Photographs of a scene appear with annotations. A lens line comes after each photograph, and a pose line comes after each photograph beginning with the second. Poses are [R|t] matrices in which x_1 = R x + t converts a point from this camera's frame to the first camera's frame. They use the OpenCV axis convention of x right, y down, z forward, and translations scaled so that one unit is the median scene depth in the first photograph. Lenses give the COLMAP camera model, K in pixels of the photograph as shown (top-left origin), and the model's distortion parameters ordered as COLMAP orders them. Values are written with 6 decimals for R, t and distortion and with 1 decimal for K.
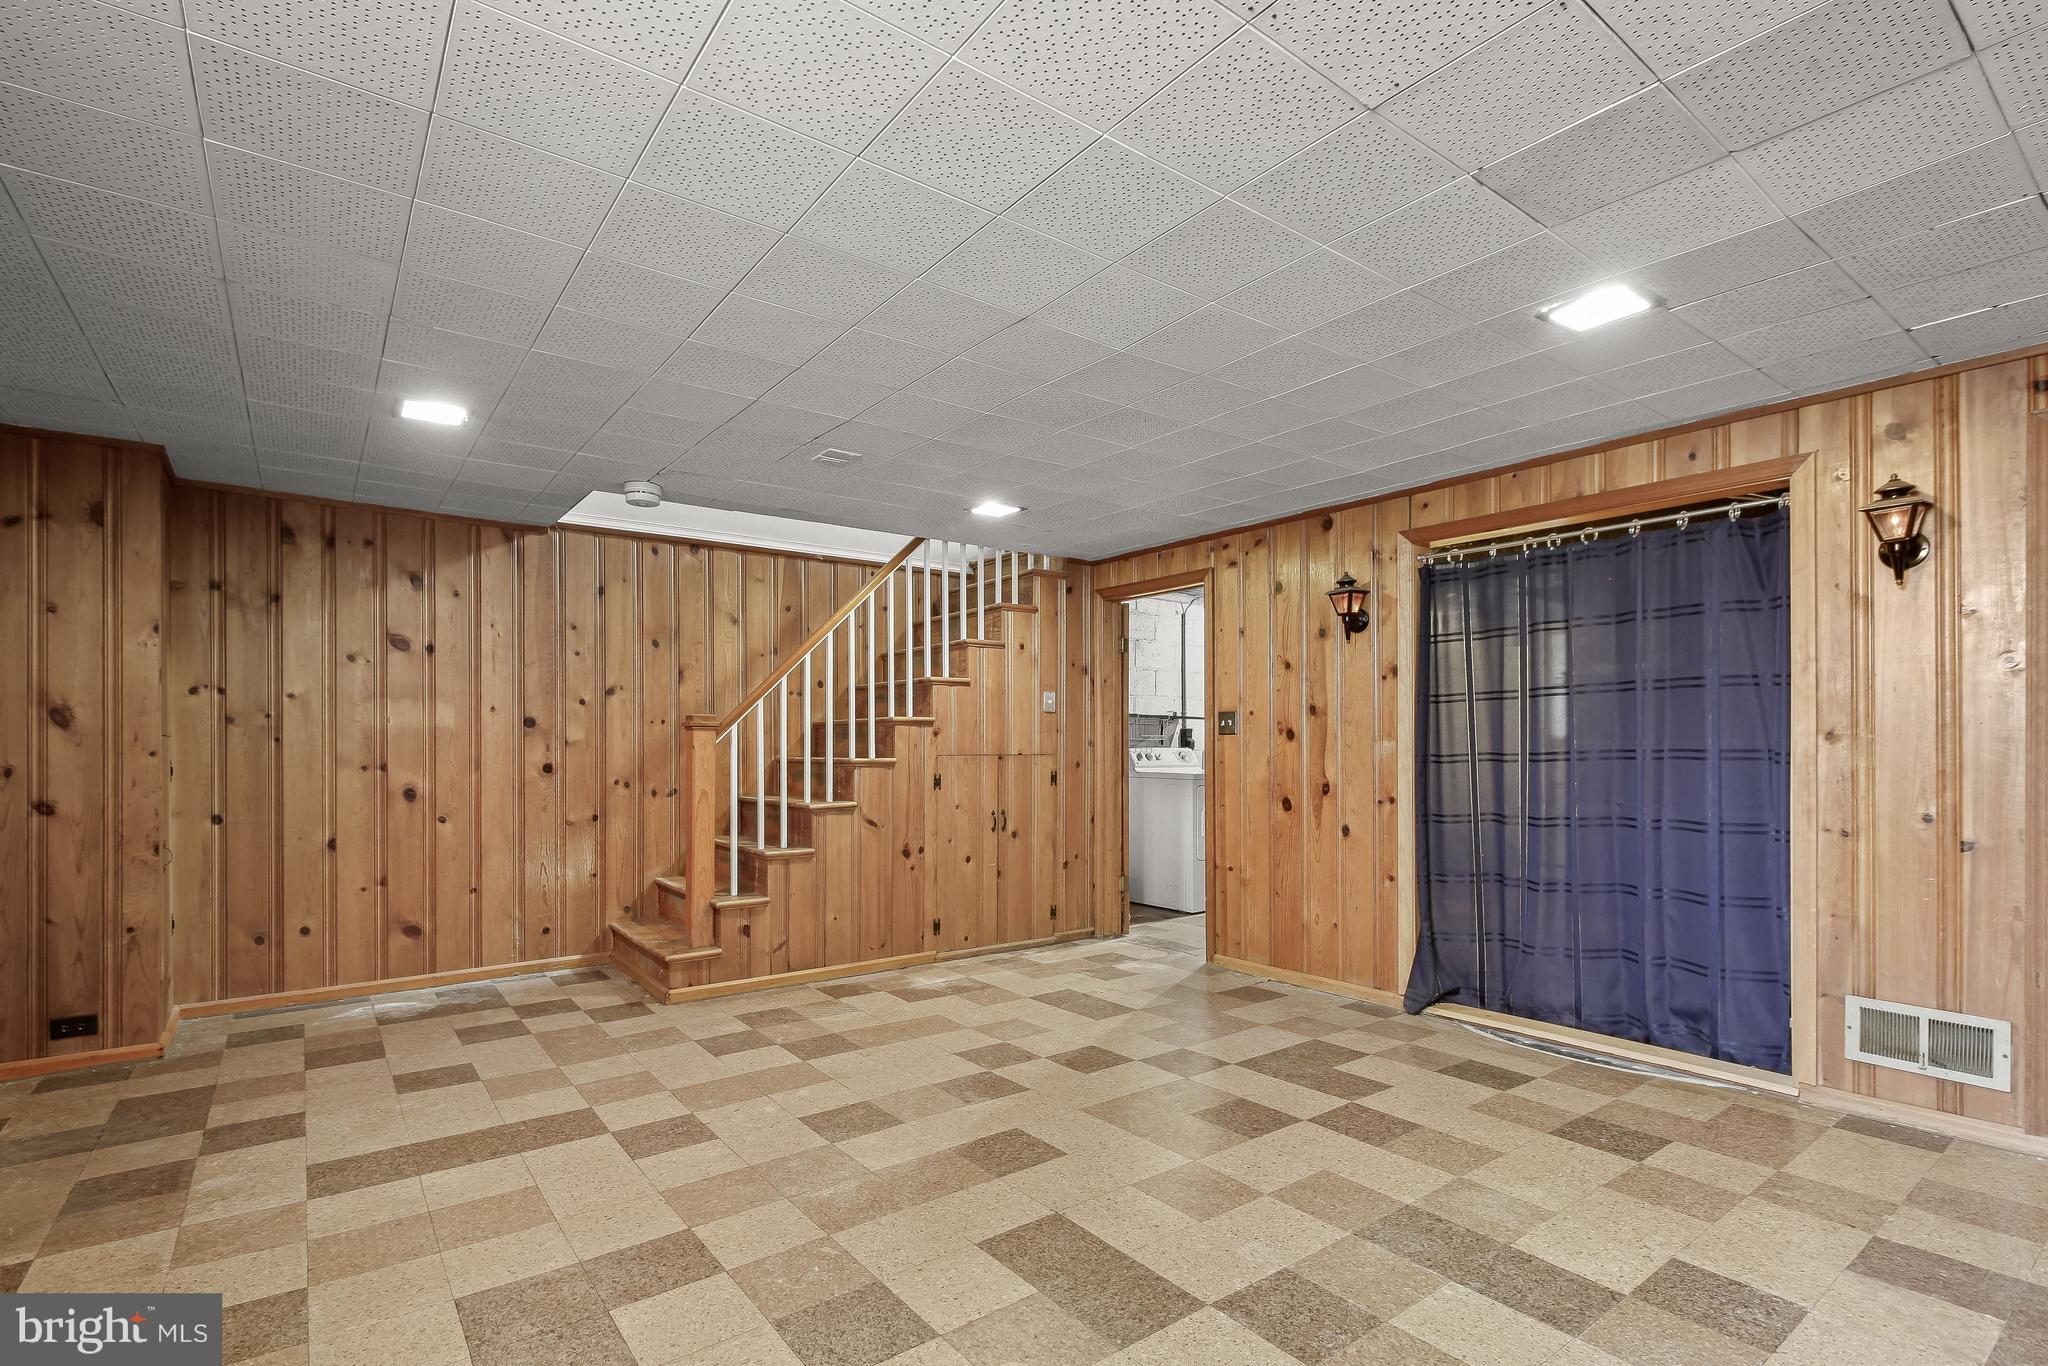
lens RADIAL K [[963.6, 0, 1017.8], [0, 963.6, 751.0], [0, 0, 1]] dist [-0.001324, -0.000614]
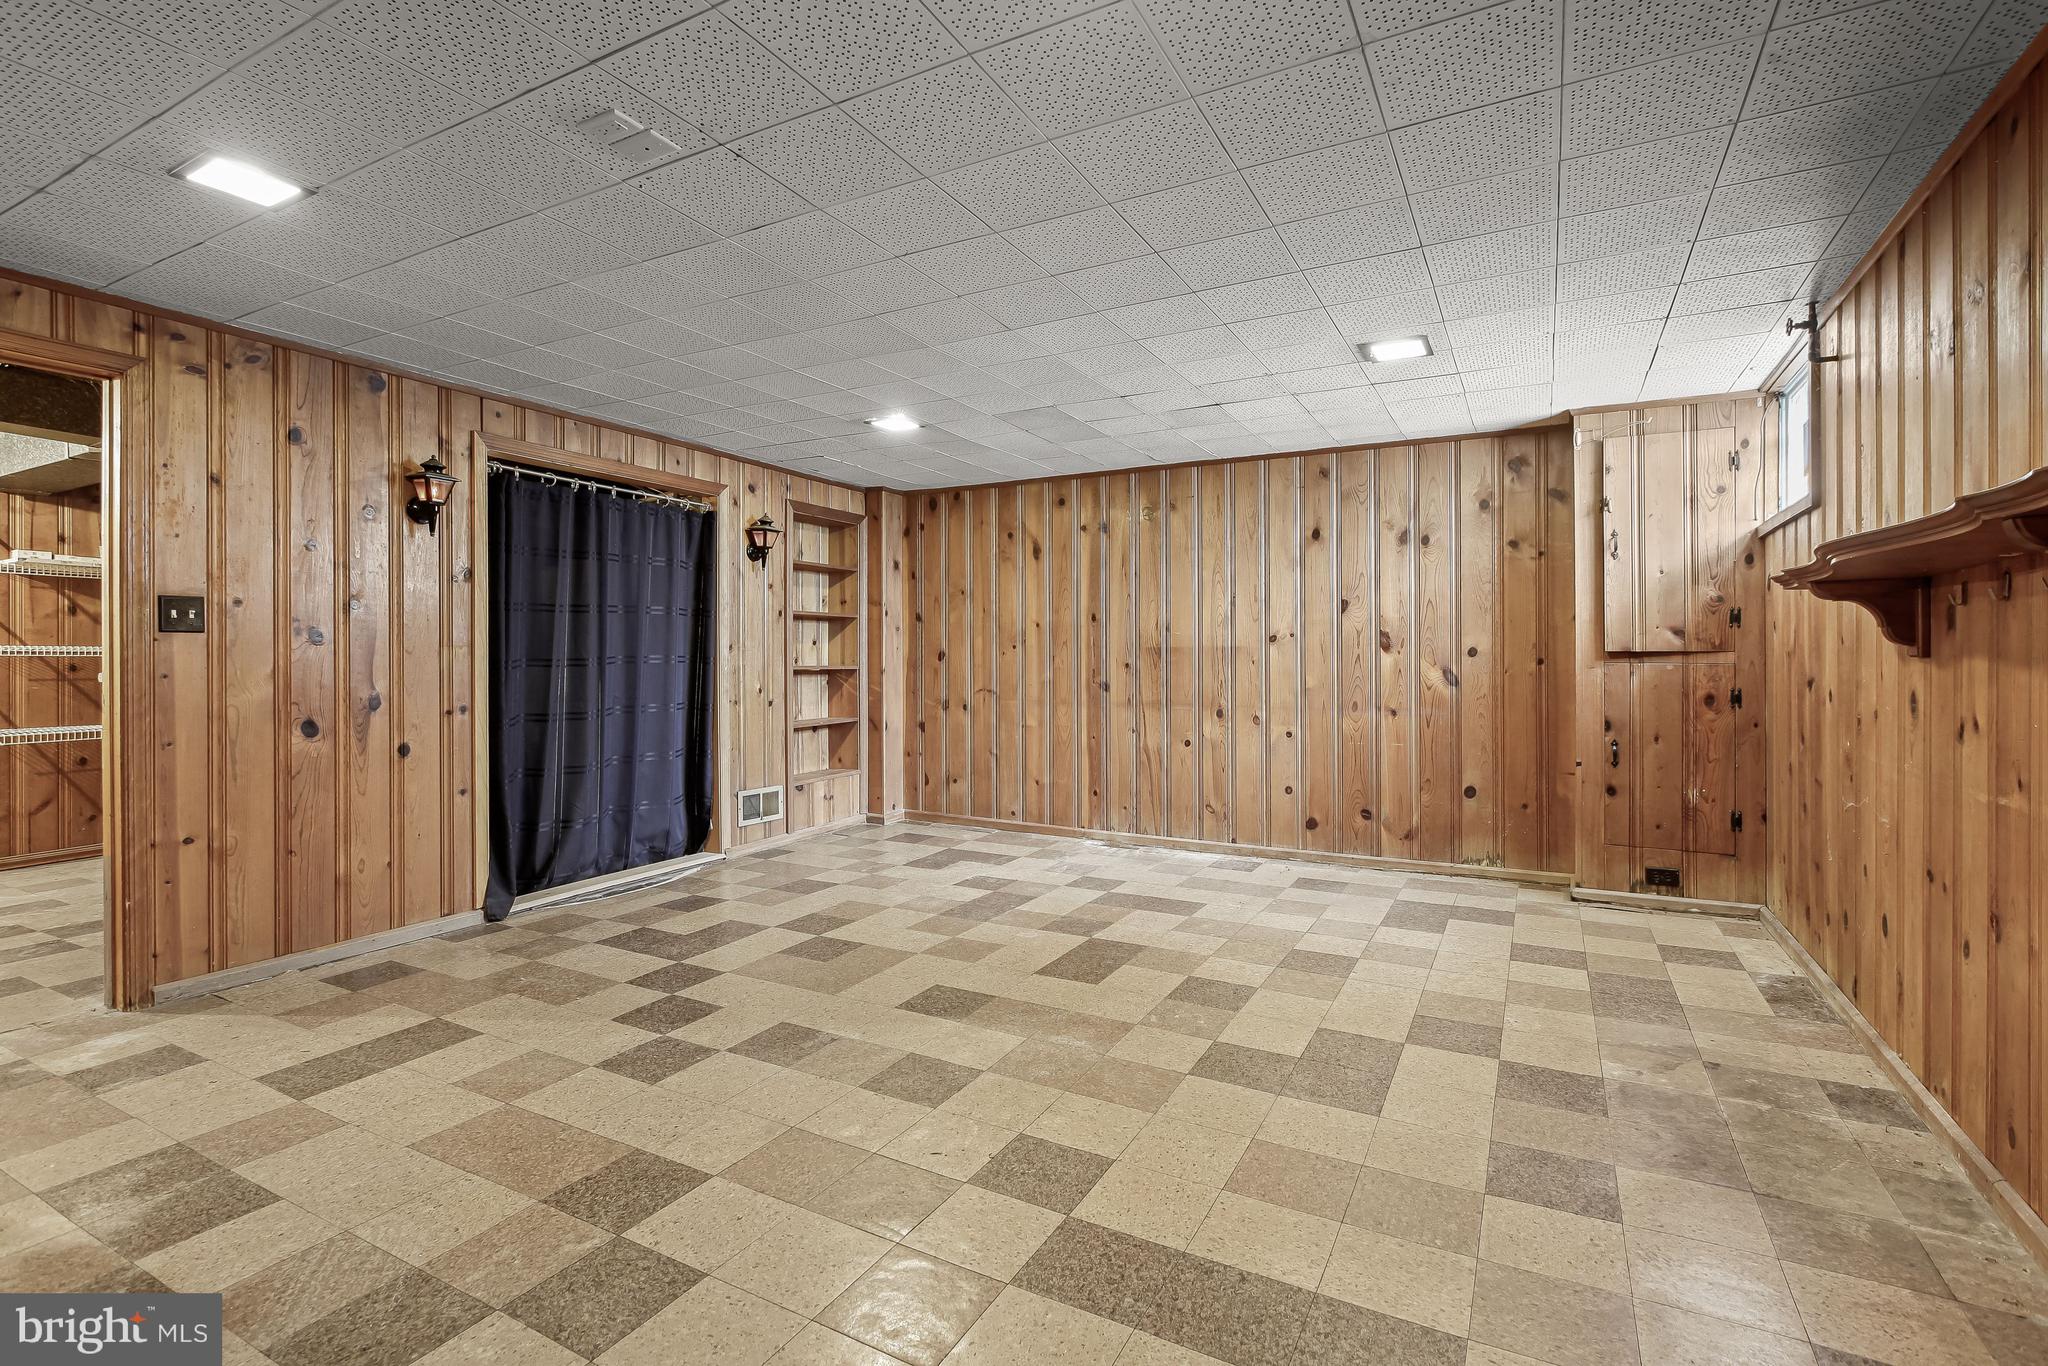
lens RADIAL K [[954.6, 0, 1018.2], [0, 954.6, 656.3], [0, 0, 1]] dist [0.000001, -0.000142]
pose [[-0.413244, 0.002758, 0.910616, -0.857806], [0.004303, 0.999990, -0.001076, 0.002956], [-0.910610, 0.003474, -0.413252, 1.099800]]
